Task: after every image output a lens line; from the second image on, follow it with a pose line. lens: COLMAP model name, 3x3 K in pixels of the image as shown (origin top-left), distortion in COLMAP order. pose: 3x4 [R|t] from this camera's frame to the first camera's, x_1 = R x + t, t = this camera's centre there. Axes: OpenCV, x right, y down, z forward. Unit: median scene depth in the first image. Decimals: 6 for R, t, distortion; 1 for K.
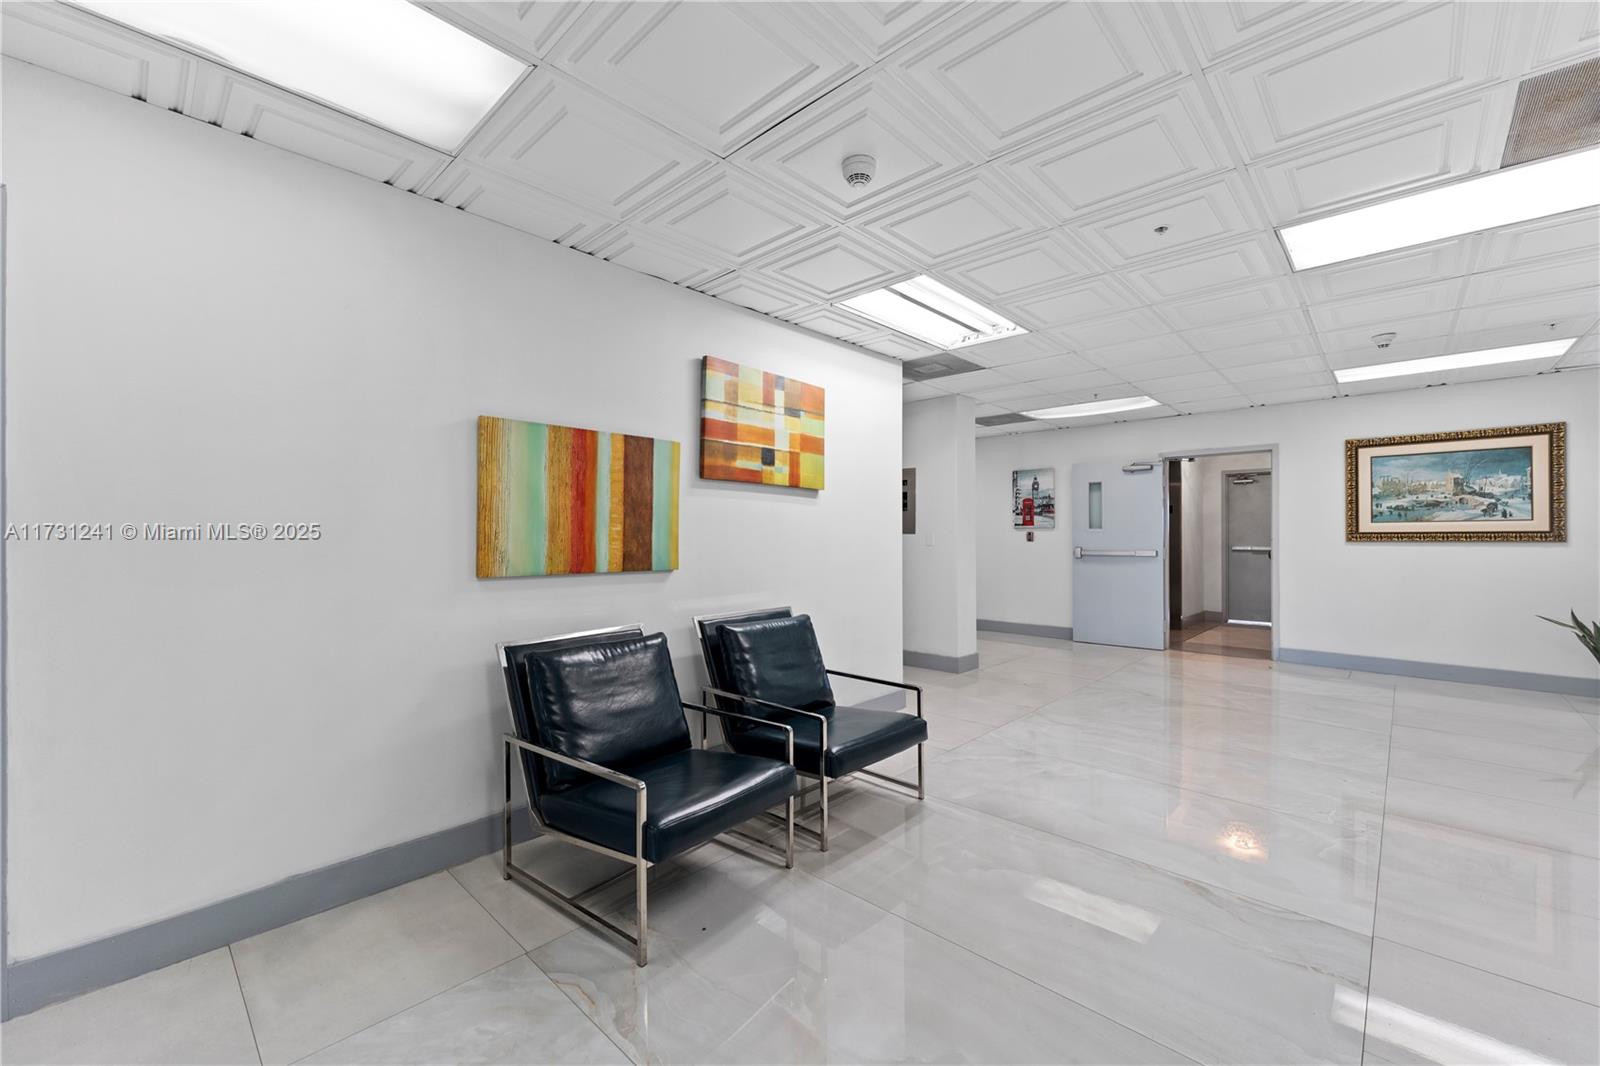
lens RADIAL K [[645.7, 0, 796.3], [0, 645.7, 534.4], [0, 0, 1]] dist [0.006847, -0.000106]
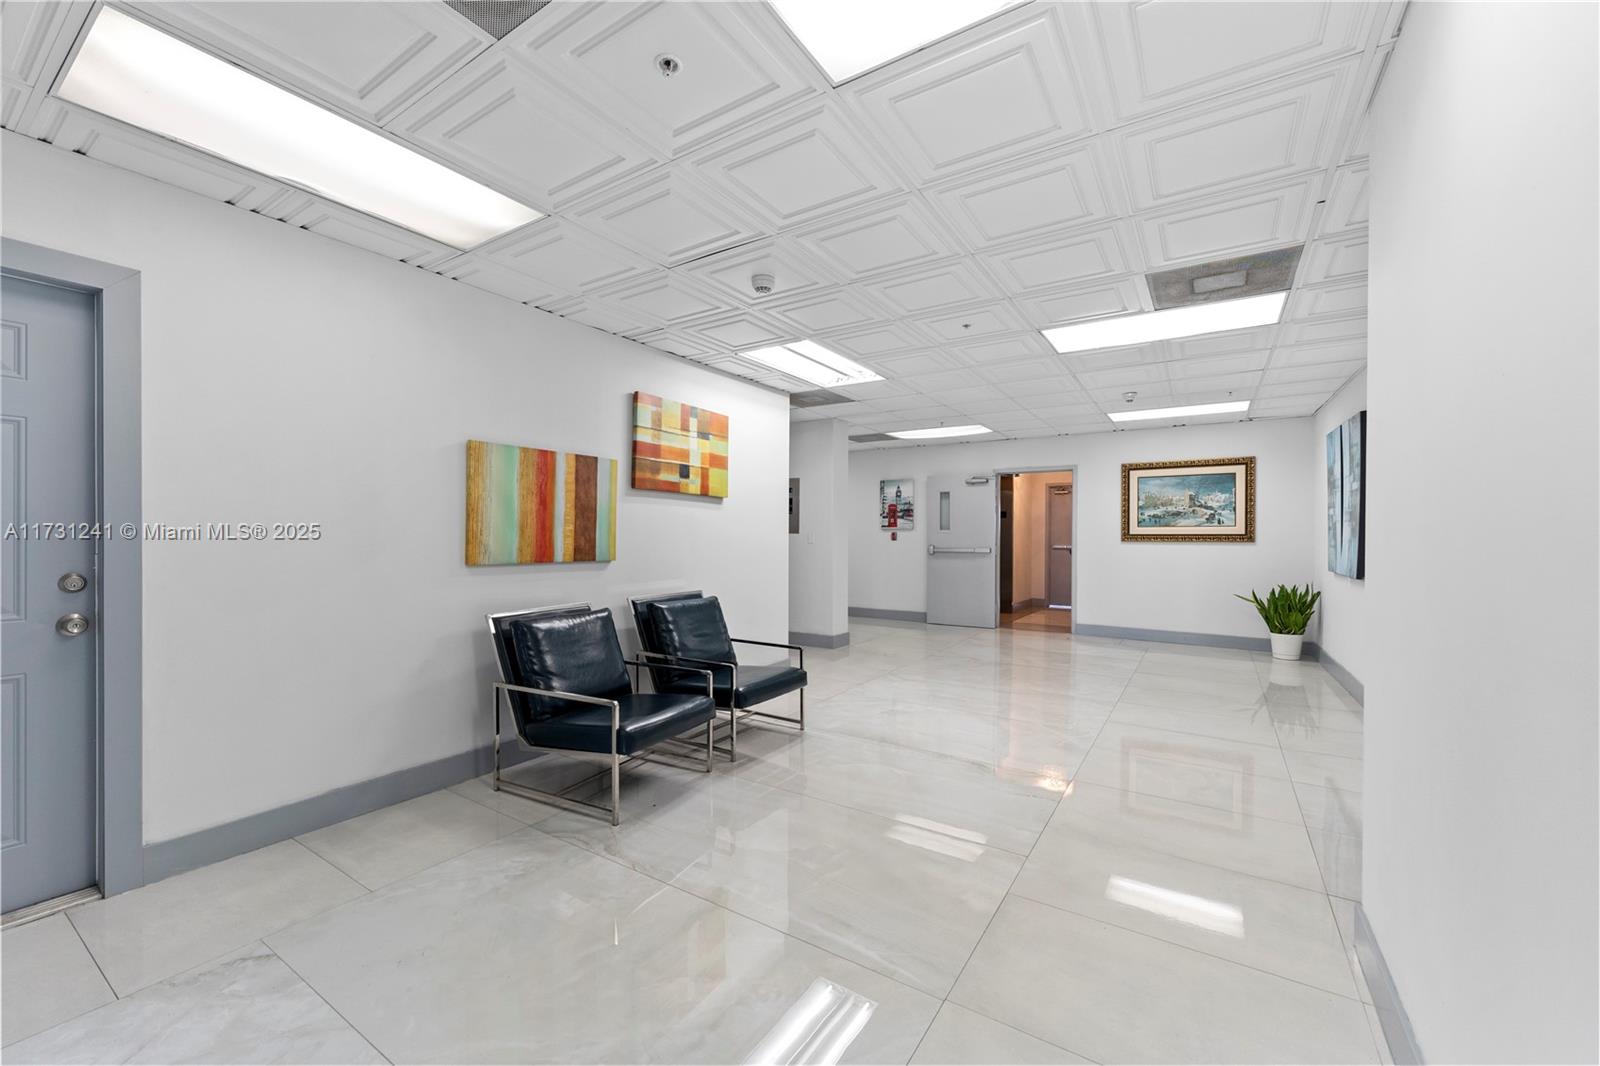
lens RADIAL K [[645.7, 0, 795.5], [0, 645.7, 535.0], [0, 0, 1]] dist [0.006847, -0.000106]
pose [[0.984087, 0.005827, 0.177593, -0.058578], [-0.006239, 0.999979, 0.001763, 0.000220], [-0.177579, -0.002843, 0.984102, -0.300753]]
